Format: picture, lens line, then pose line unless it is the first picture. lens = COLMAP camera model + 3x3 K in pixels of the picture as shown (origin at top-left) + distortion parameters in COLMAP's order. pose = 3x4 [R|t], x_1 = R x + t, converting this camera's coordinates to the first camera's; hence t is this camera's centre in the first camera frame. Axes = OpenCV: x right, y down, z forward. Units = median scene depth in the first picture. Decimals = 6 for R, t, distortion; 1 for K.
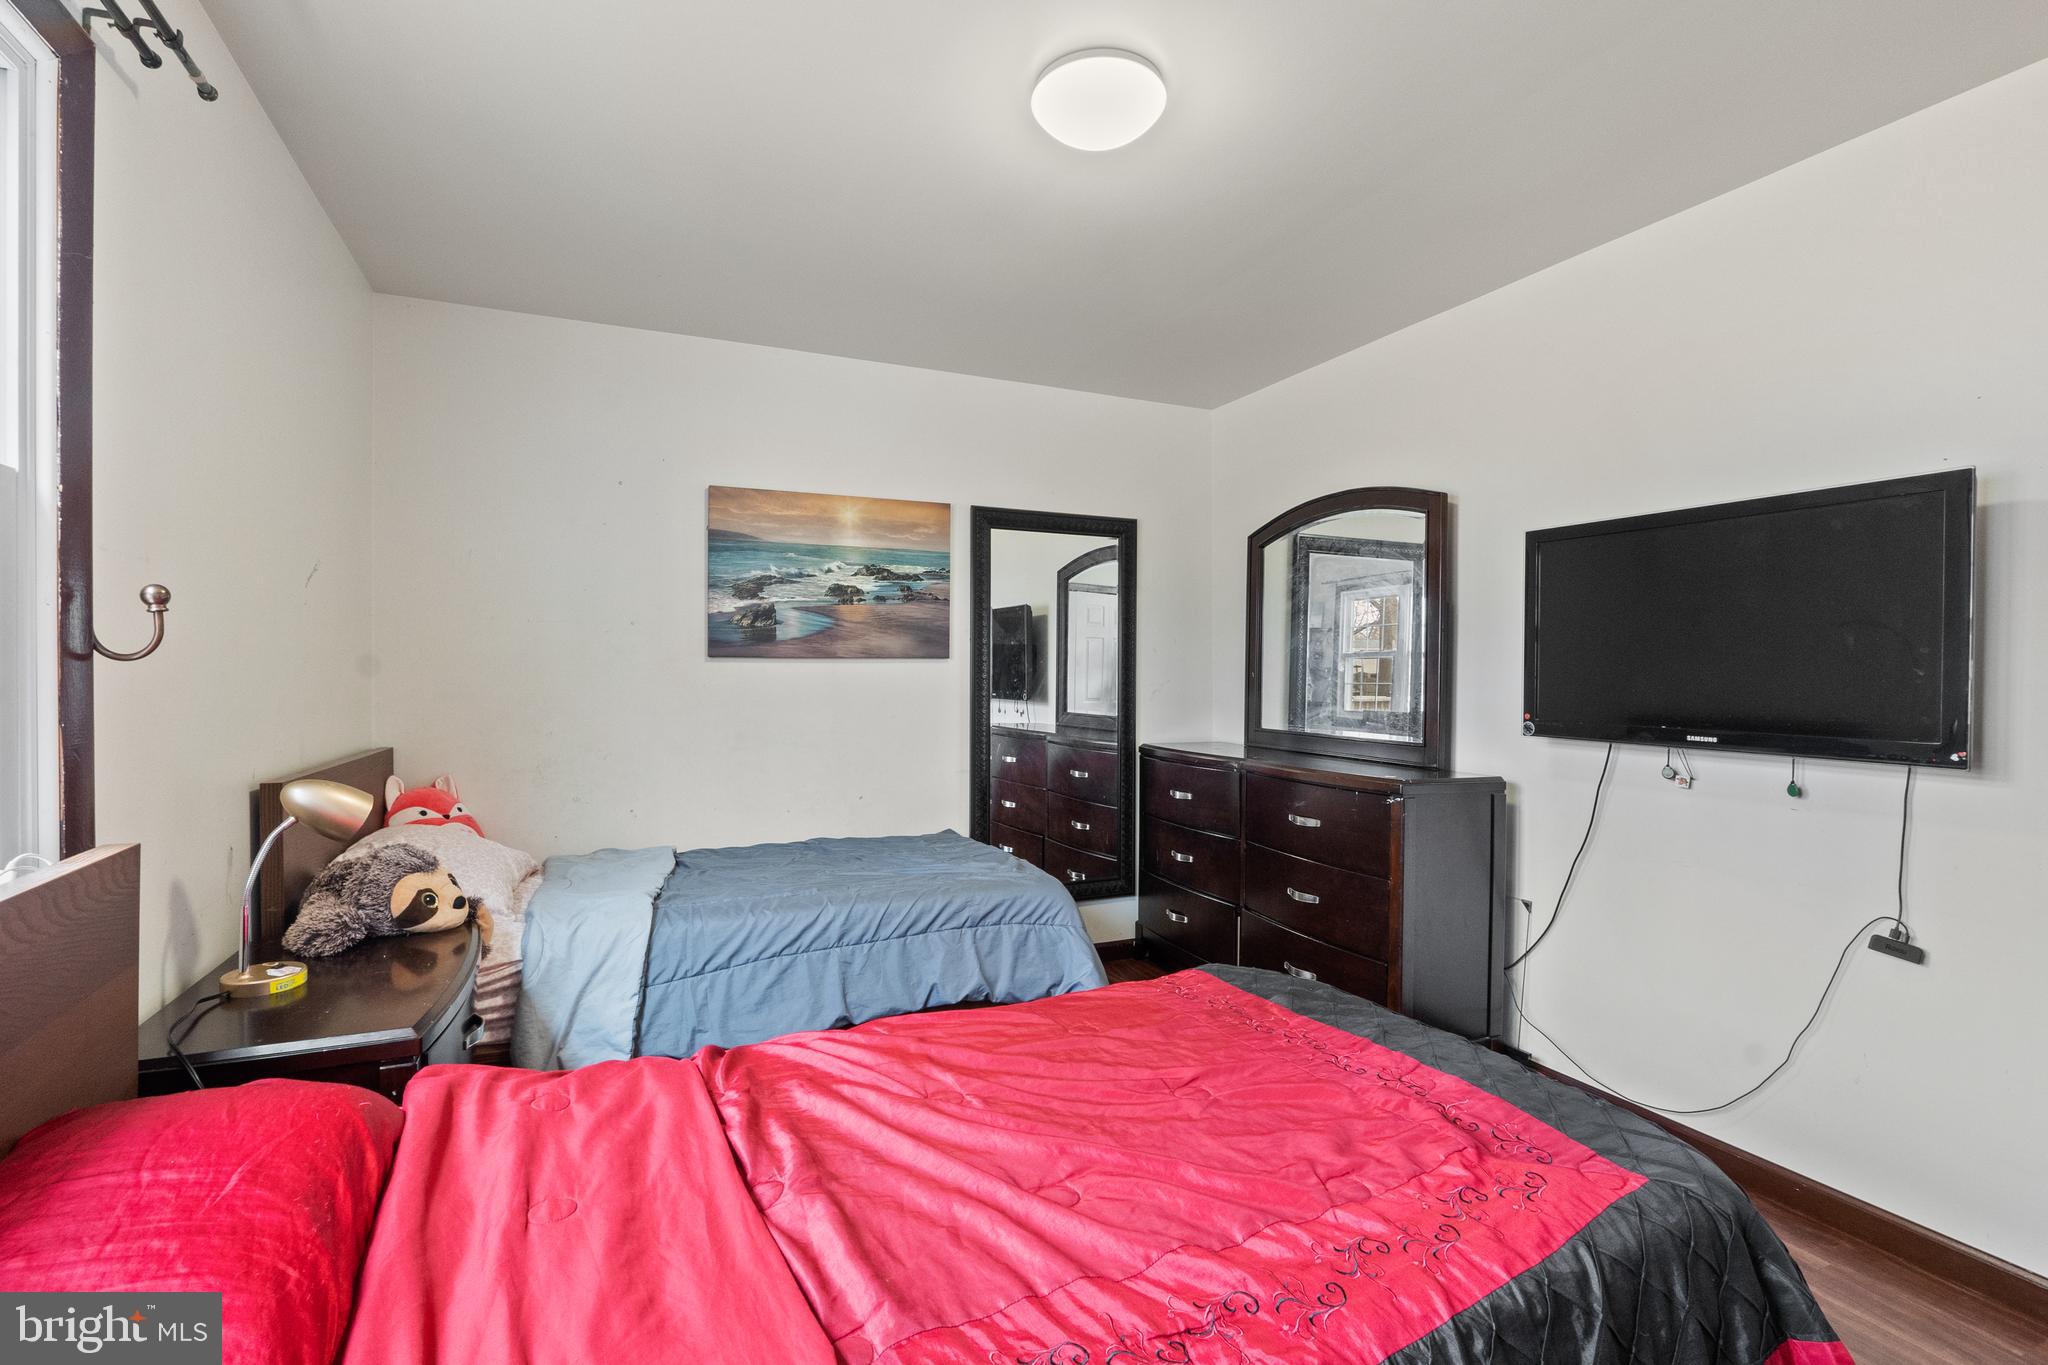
lens RADIAL K [[950.9, 0, 1010.0], [0, 950.9, 679.4], [0, 0, 1]] dist [-0.009721, -0.000025]
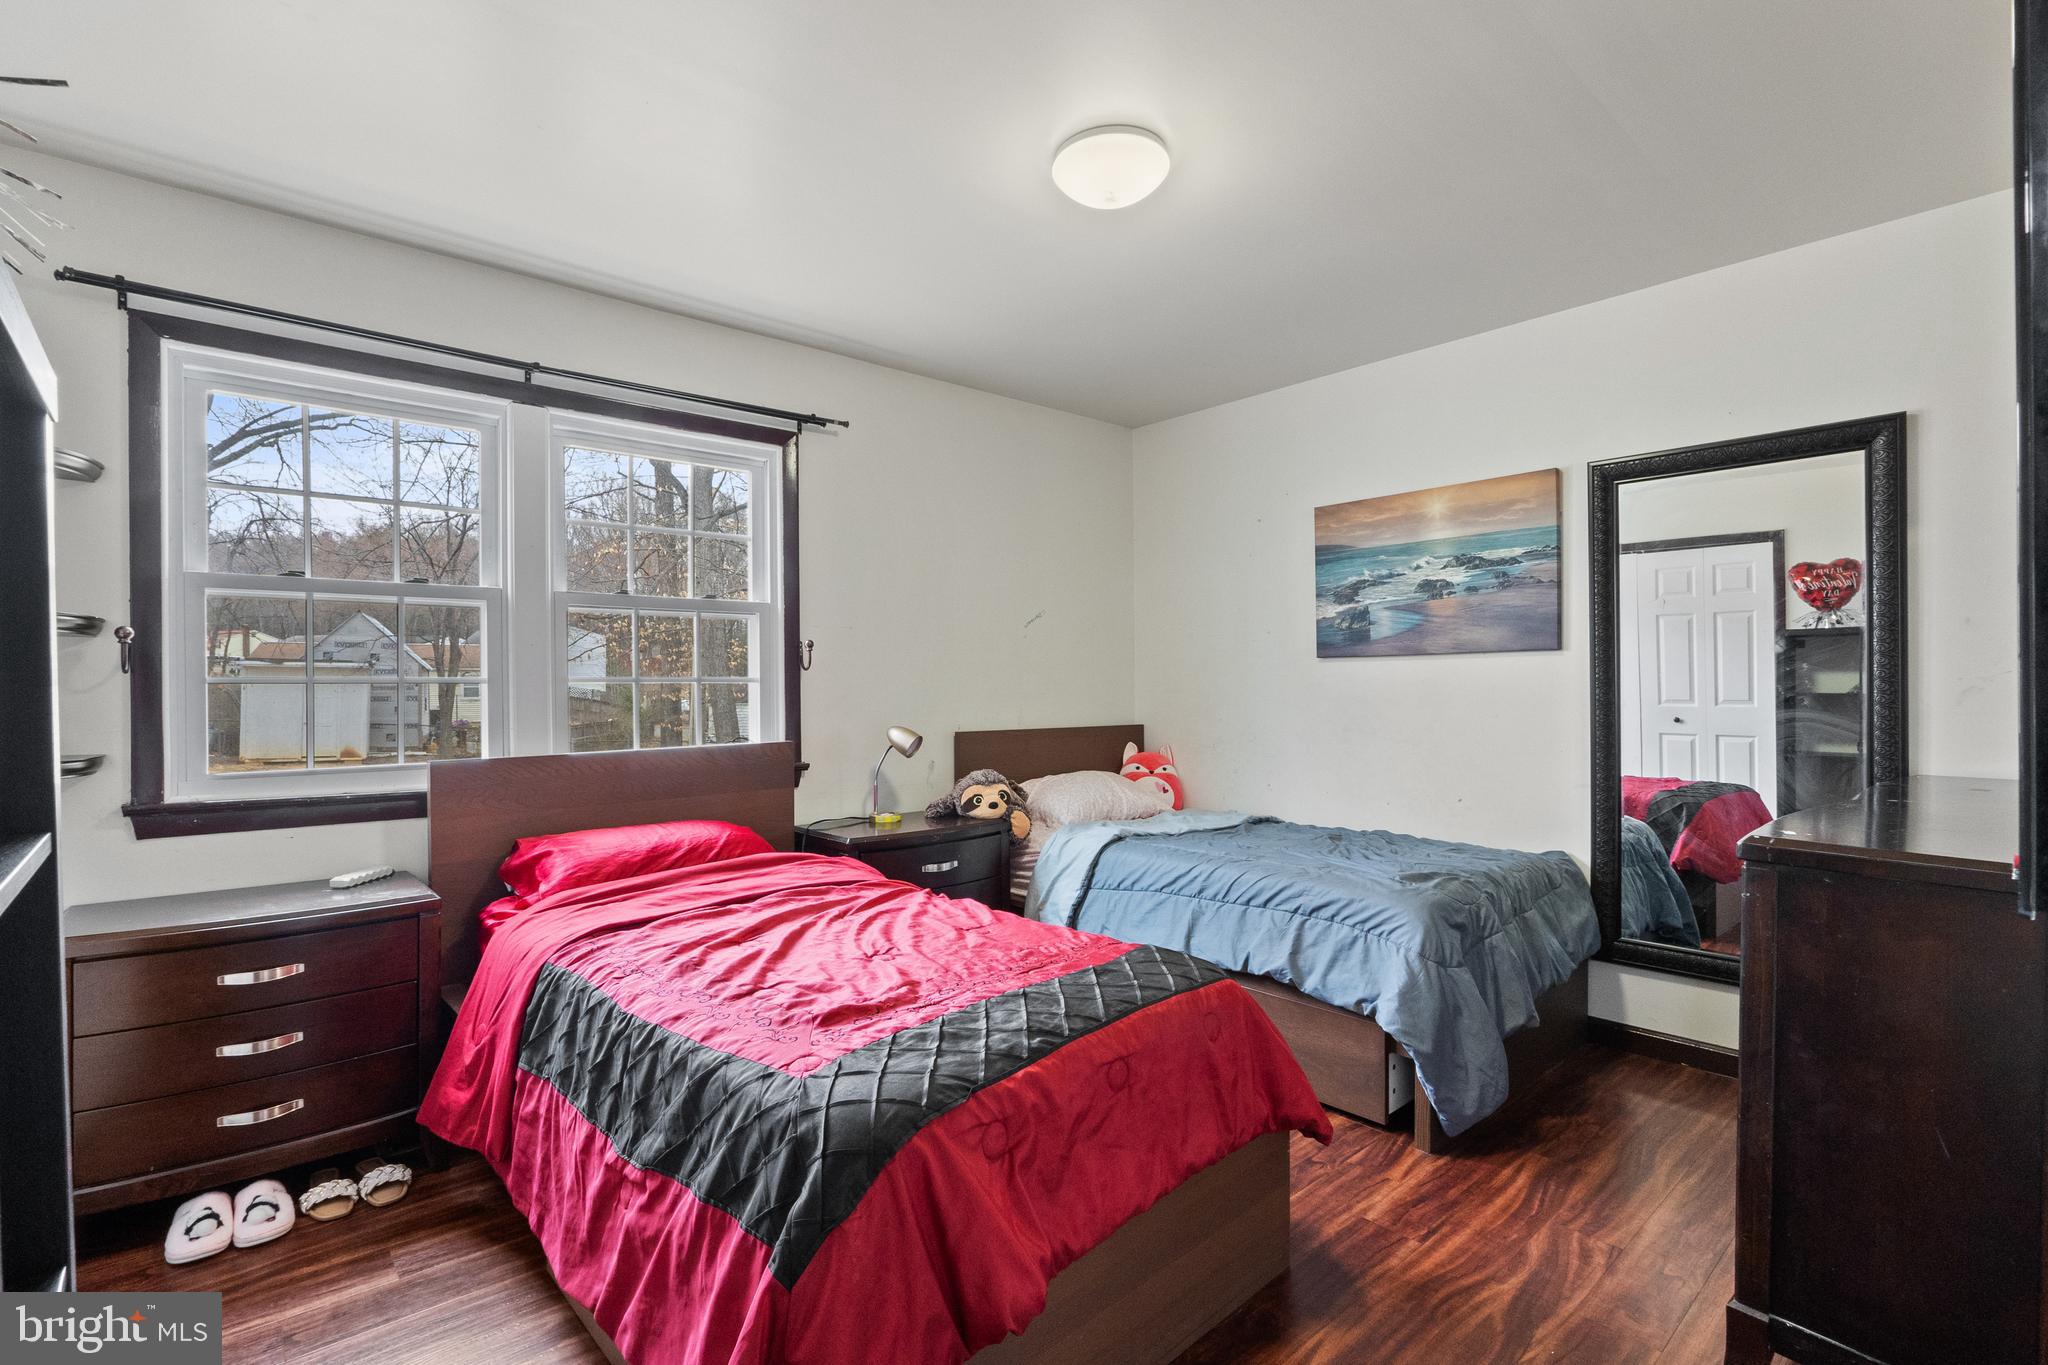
lens RADIAL K [[950.9, 0, 1011.3], [0, 950.9, 684.6], [0, 0, 1]] dist [-0.009721, -0.000025]
pose [[0.290230, -0.004348, -0.956947, 0.649805], [0.001246, 0.999991, -0.004166, 0.012517], [0.956956, 0.000017, 0.290233, 0.309054]]
